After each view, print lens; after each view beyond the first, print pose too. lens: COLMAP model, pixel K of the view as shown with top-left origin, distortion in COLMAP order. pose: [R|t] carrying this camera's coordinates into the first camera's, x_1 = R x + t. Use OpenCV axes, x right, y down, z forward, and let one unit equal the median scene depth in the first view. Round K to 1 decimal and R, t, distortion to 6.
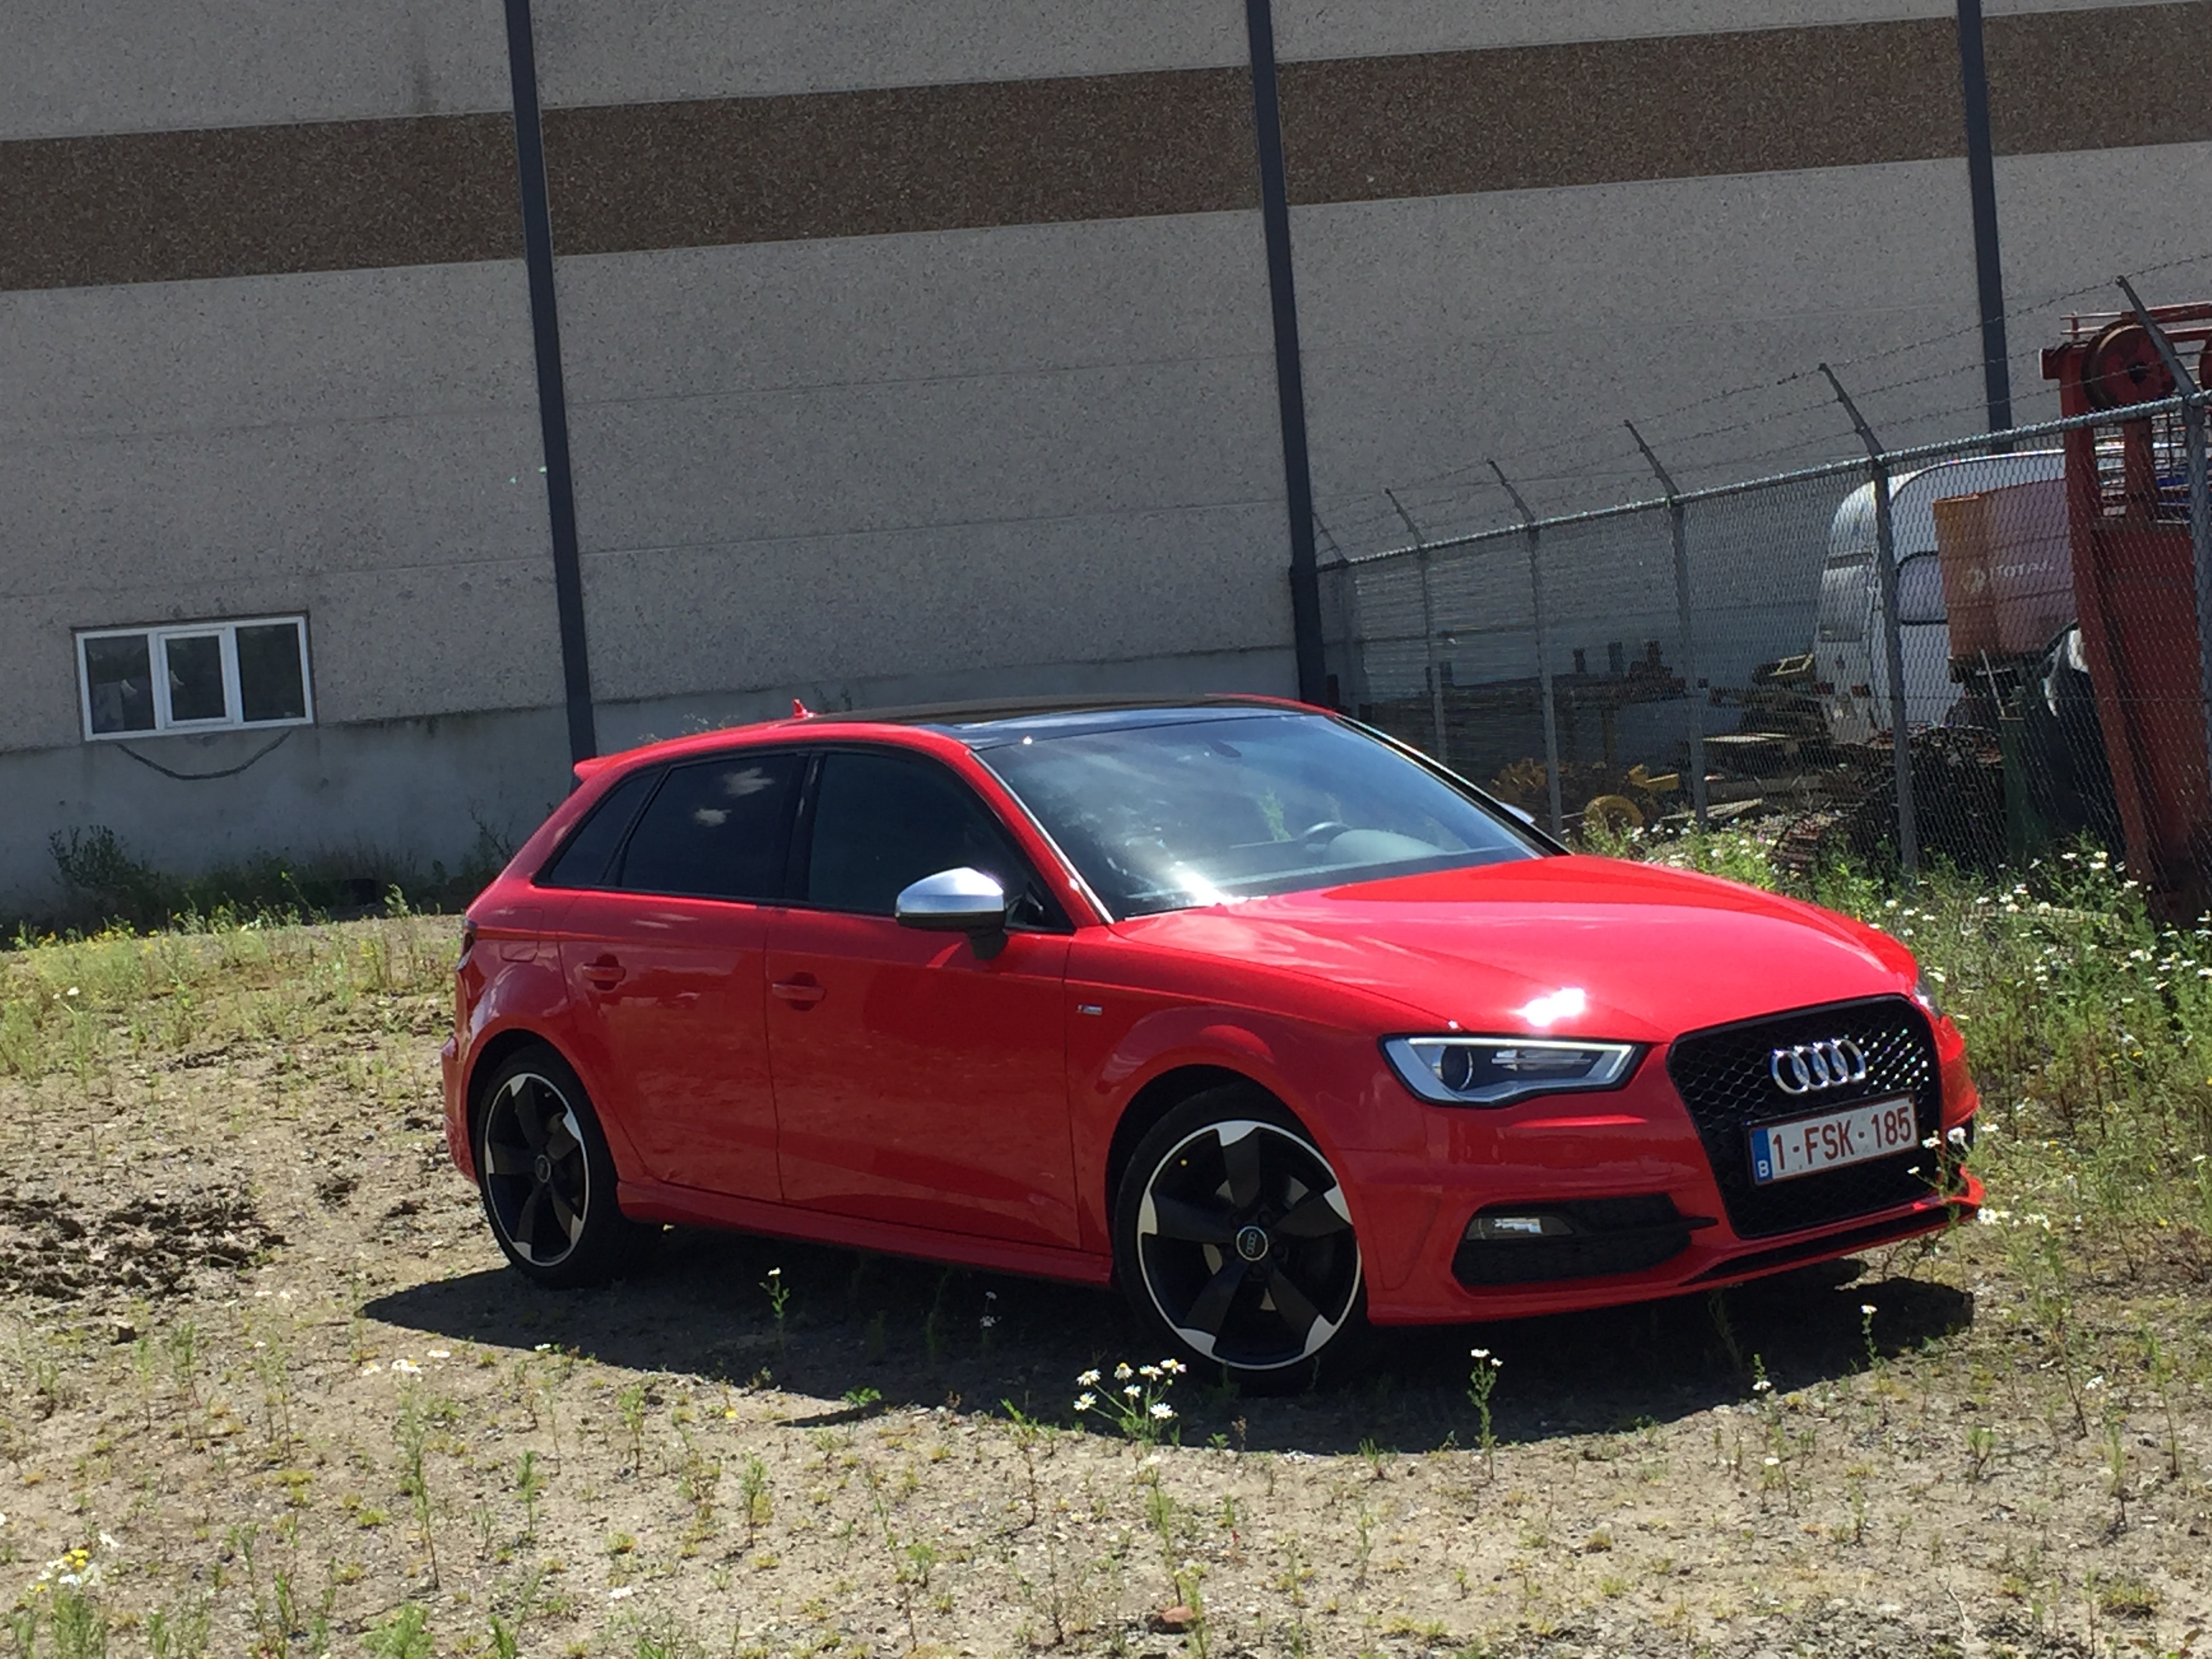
lens RADIAL K [[3785.3, 0, 1150.1], [0, 3785.3, 739.0], [0, 0, 1]] dist [0.038606, 0.196619]
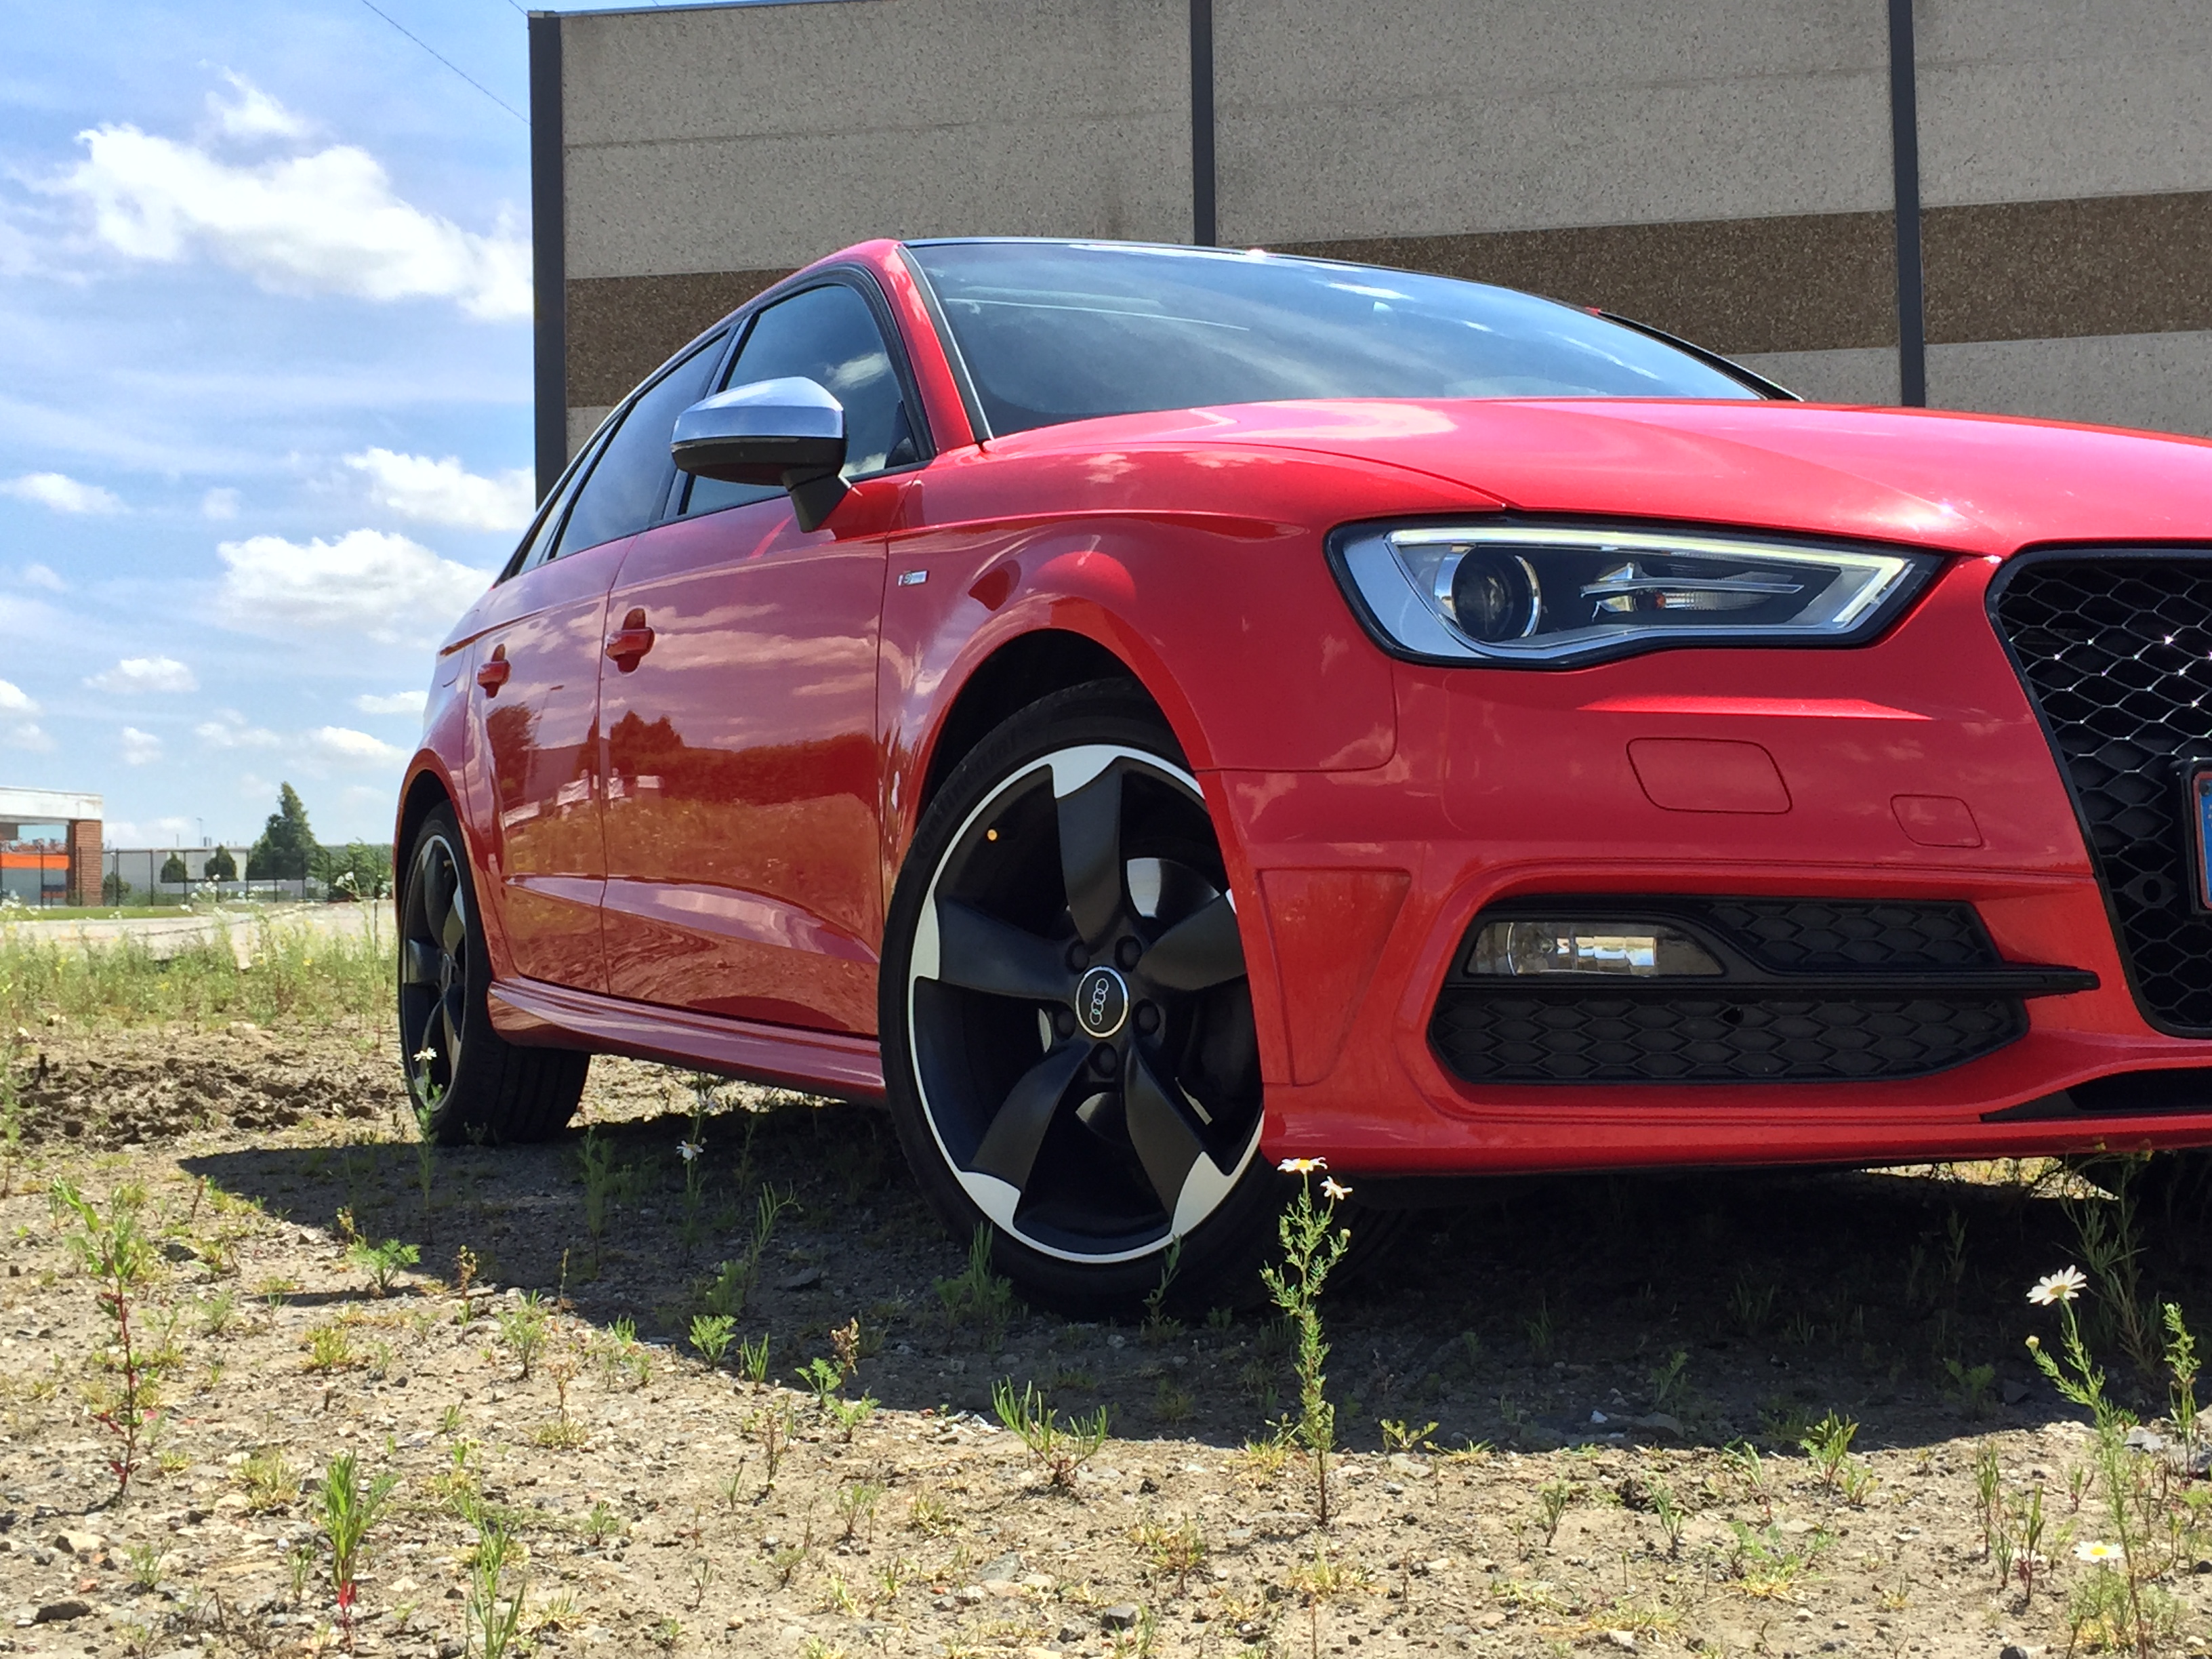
lens RADIAL K [[2929.2, 0, 1105.4], [0, 2929.2, 761.0], [0, 0, 1]] dist [0.066255, -0.035034]
pose [[0.964500, 0.049568, -0.259391, 0.035112], [-0.067634, 0.995832, -0.061189, 0.035836], [0.255277, 0.076561, 0.963832, 0.182229]]
